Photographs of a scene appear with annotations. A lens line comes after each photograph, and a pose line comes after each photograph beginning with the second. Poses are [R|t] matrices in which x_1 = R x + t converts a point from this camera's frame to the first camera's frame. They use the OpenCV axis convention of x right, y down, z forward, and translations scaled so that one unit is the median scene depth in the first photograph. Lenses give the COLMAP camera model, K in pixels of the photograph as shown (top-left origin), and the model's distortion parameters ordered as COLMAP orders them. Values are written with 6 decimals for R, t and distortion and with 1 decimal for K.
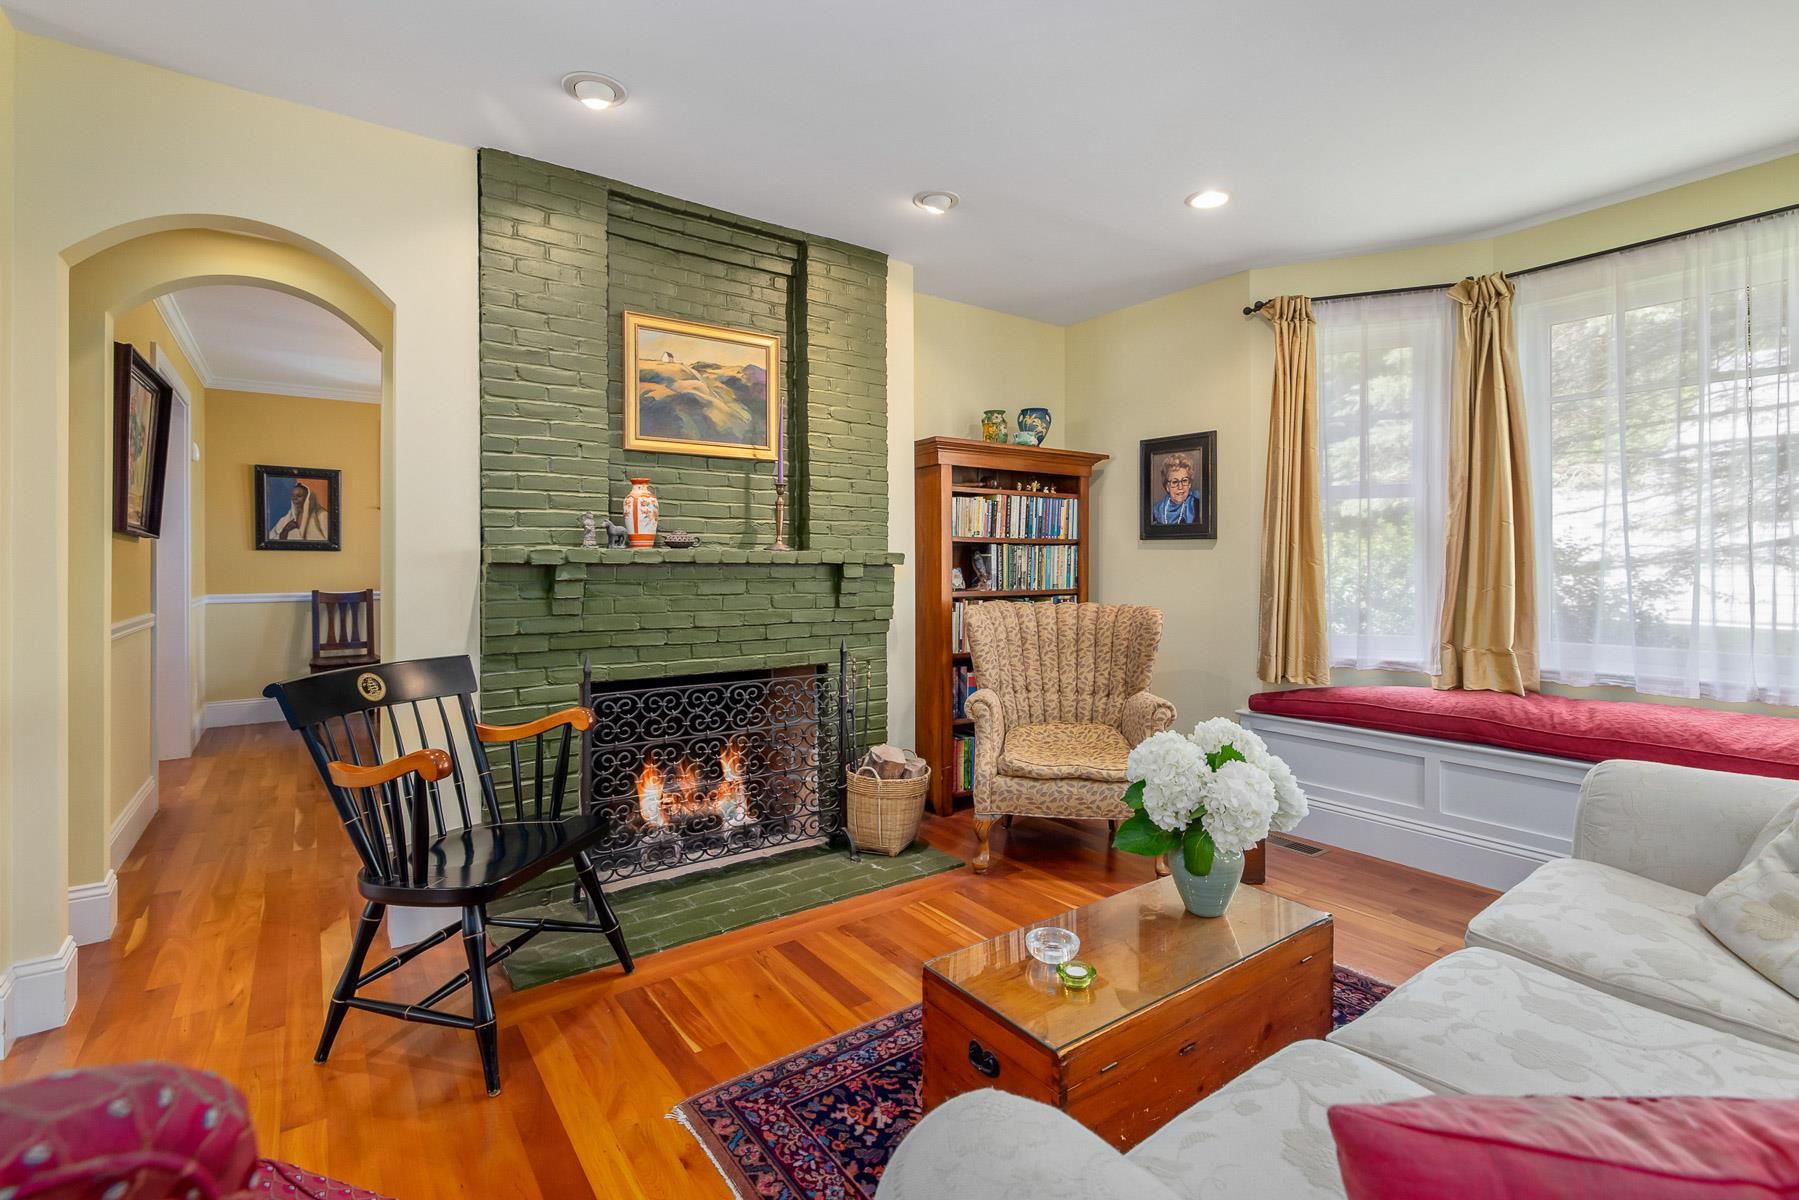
lens RADIAL K [[825.0, 0, 895.5], [0, 825.0, 567.6], [0, 0, 1]] dist [-0.002423, -0.000737]
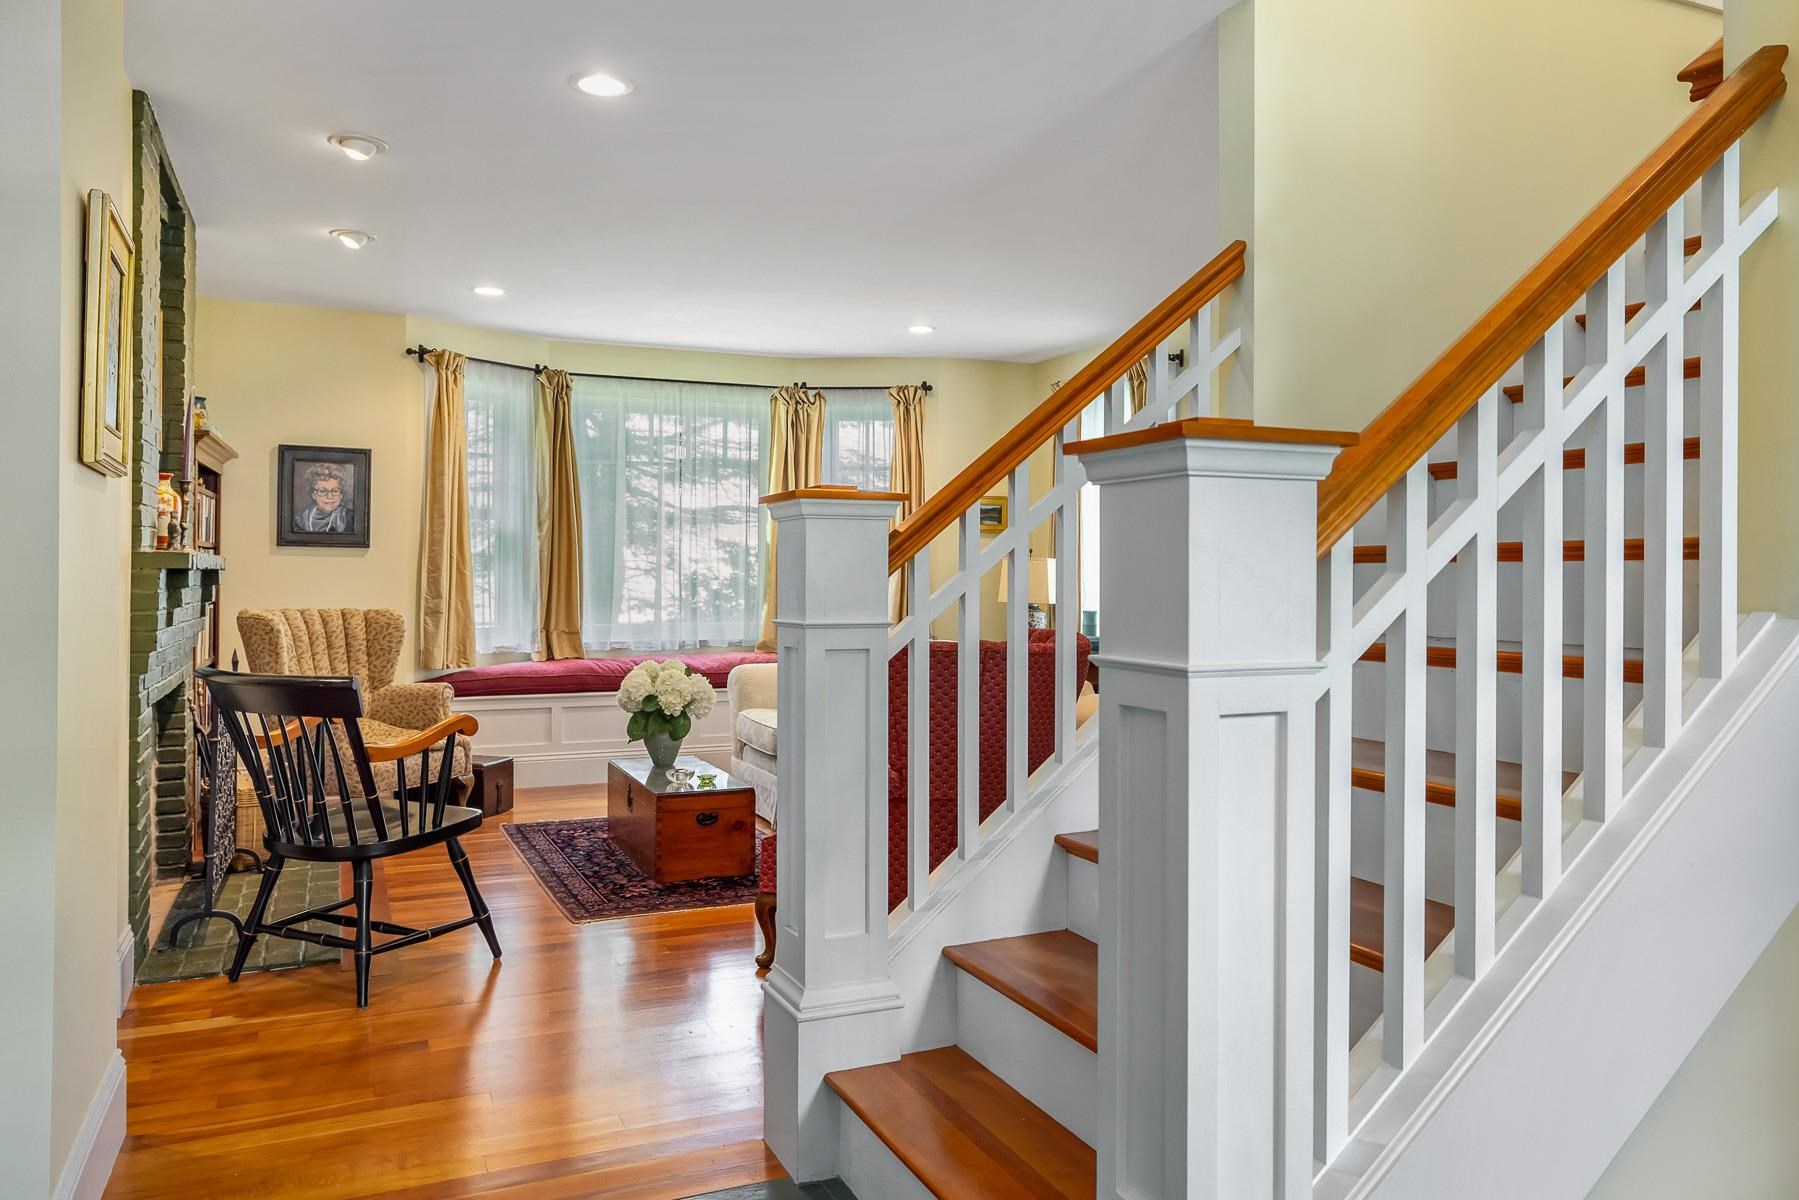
lens RADIAL K [[1323.1, 0, 901.5], [0, 1323.1, 588.5], [0, 0, 1]] dist [-0.001176, -0.000152]
pose [[0.209626, -0.008113, 0.977748, -1.171514], [0.003433, 0.999966, 0.007562, 0.008248], [-0.977776, 0.001772, 0.209646, -0.054352]]
